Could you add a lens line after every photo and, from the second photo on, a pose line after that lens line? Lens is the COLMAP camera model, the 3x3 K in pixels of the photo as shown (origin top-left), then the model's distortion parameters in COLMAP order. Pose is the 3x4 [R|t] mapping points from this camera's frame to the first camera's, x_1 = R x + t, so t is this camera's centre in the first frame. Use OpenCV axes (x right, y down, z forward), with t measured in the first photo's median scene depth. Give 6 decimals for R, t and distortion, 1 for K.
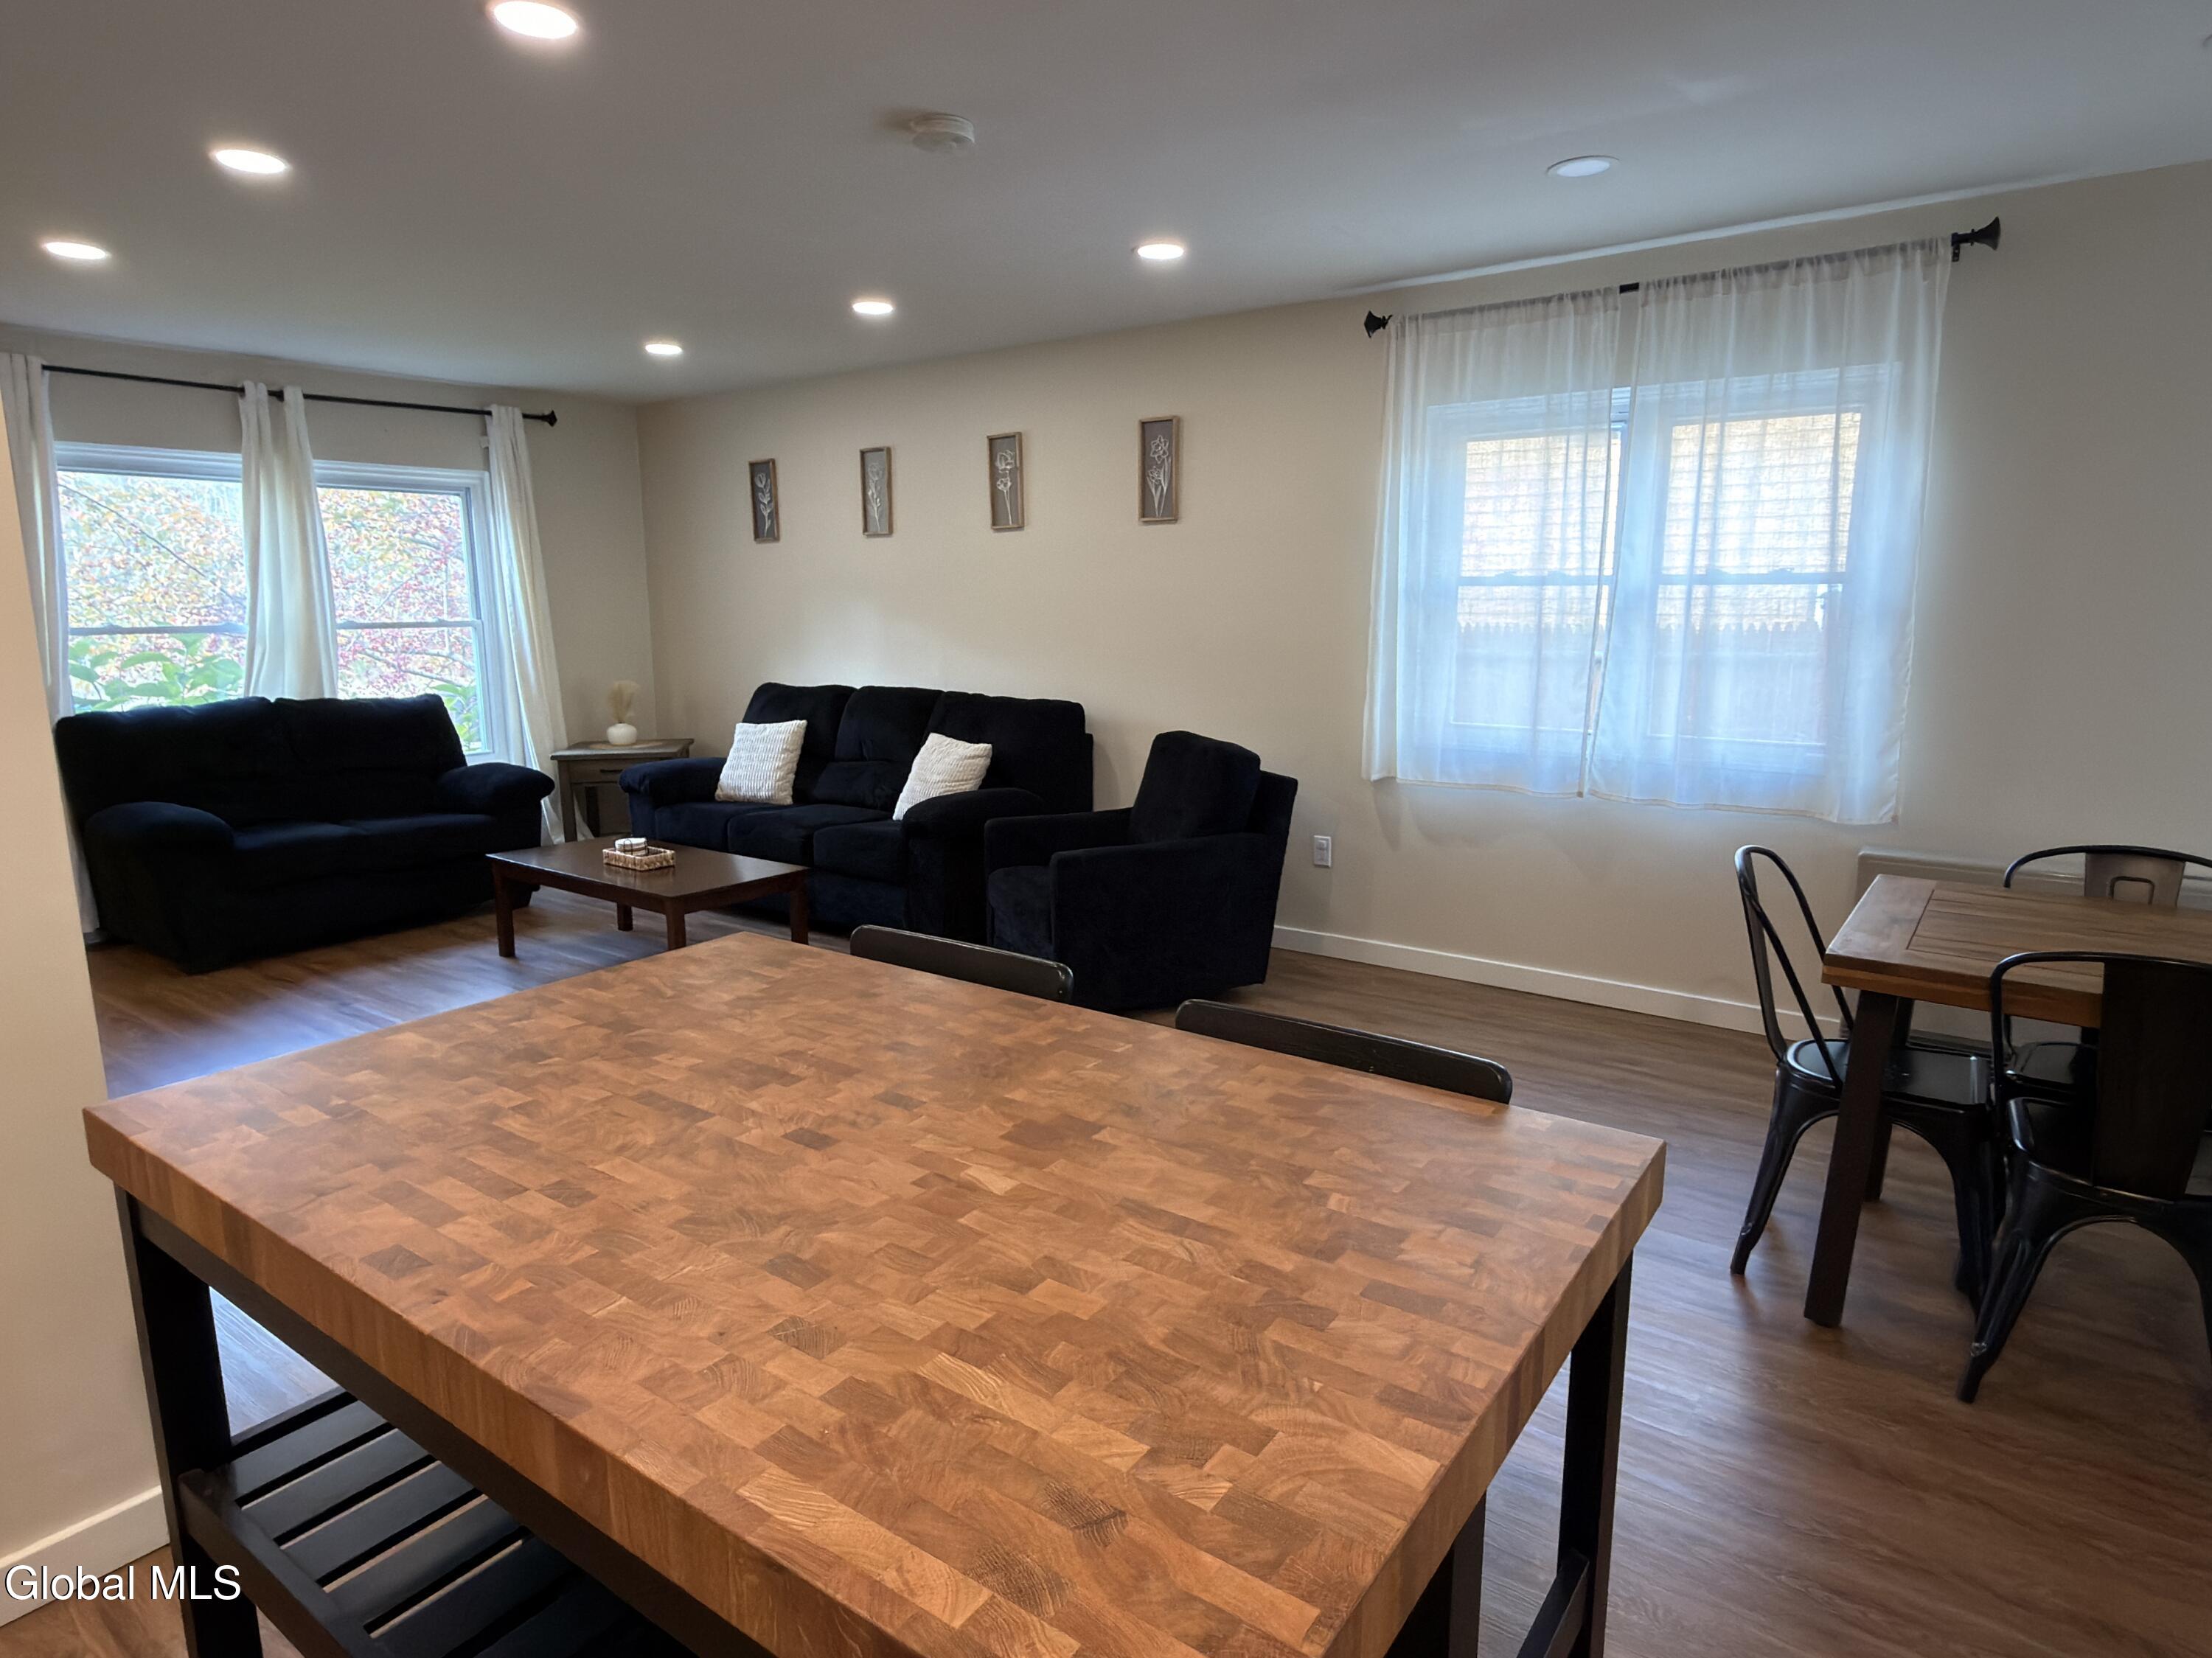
lens RADIAL K [[1273.6, 0, 1099.4], [0, 1273.6, 826.4], [0, 0, 1]] dist [-0.000282, -0.000201]
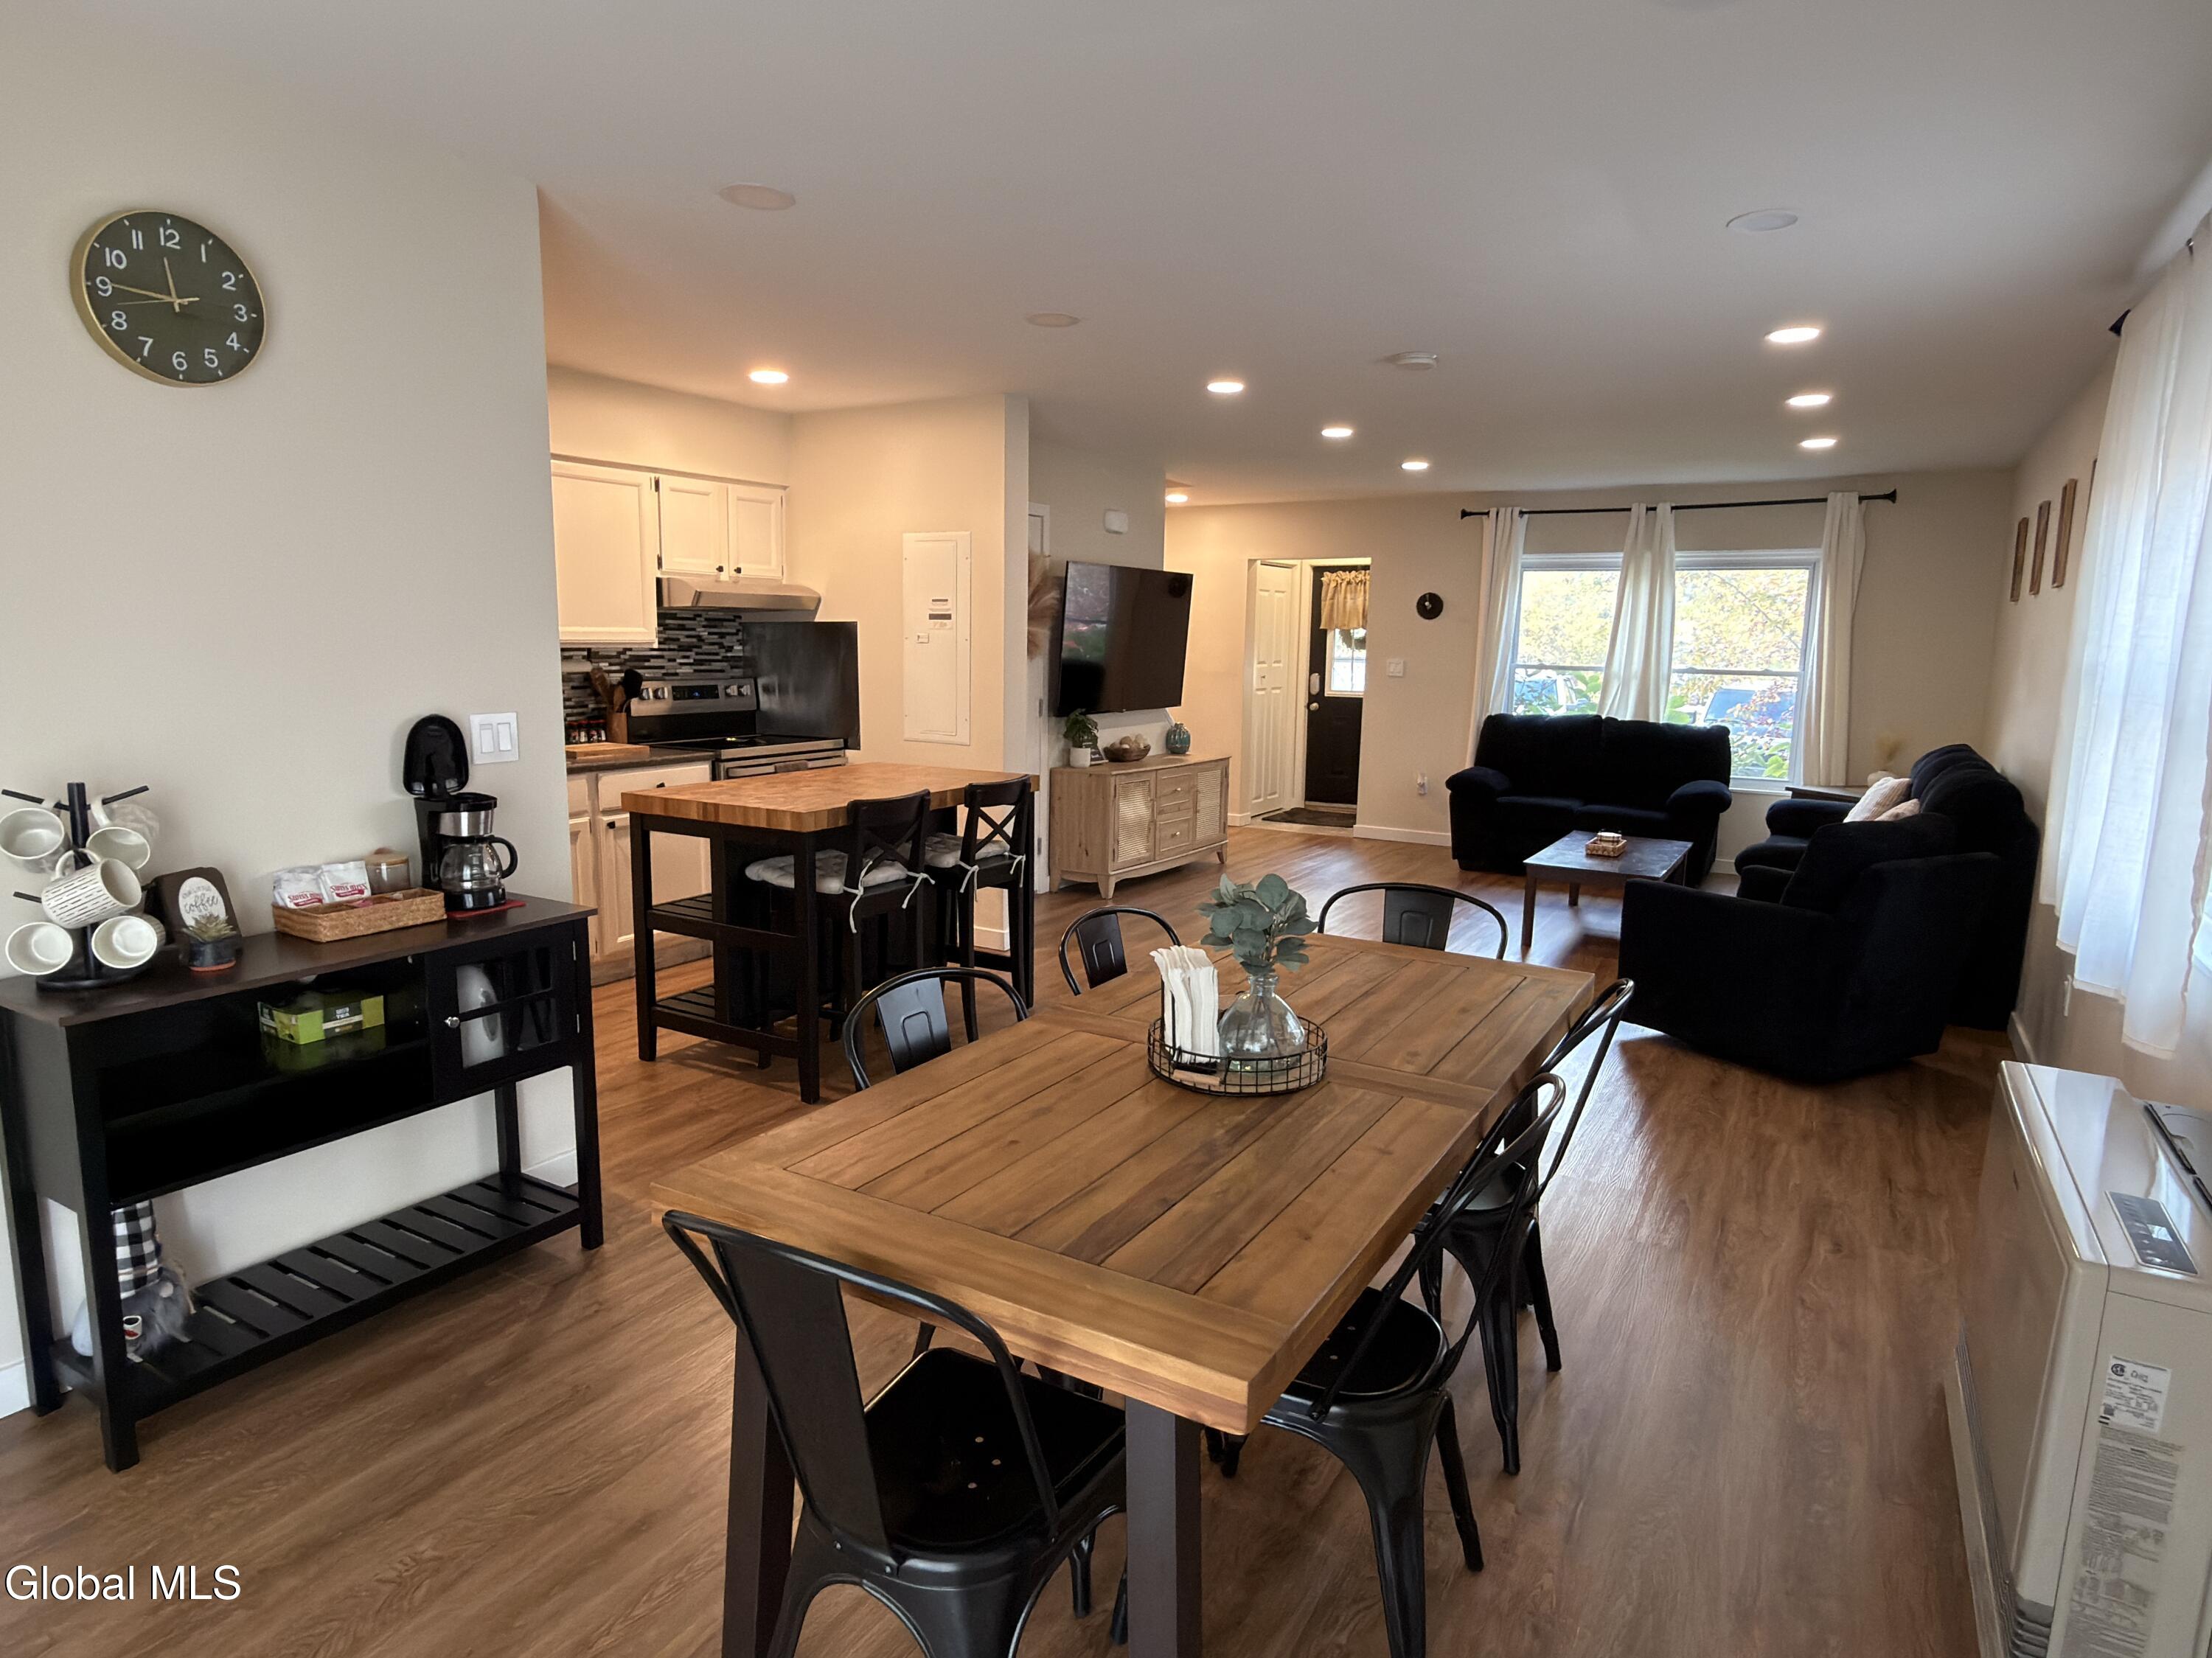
lens RADIAL K [[1273.6, 0, 1099.4], [0, 1273.6, 826.4], [0, 0, 1]] dist [-0.000282, -0.000201]
pose [[0.102674, 0.156475, -0.982331, 2.794078], [-0.195353, 0.971490, 0.134329, -0.226526], [0.975344, 0.178110, 0.130314, 0.977292]]
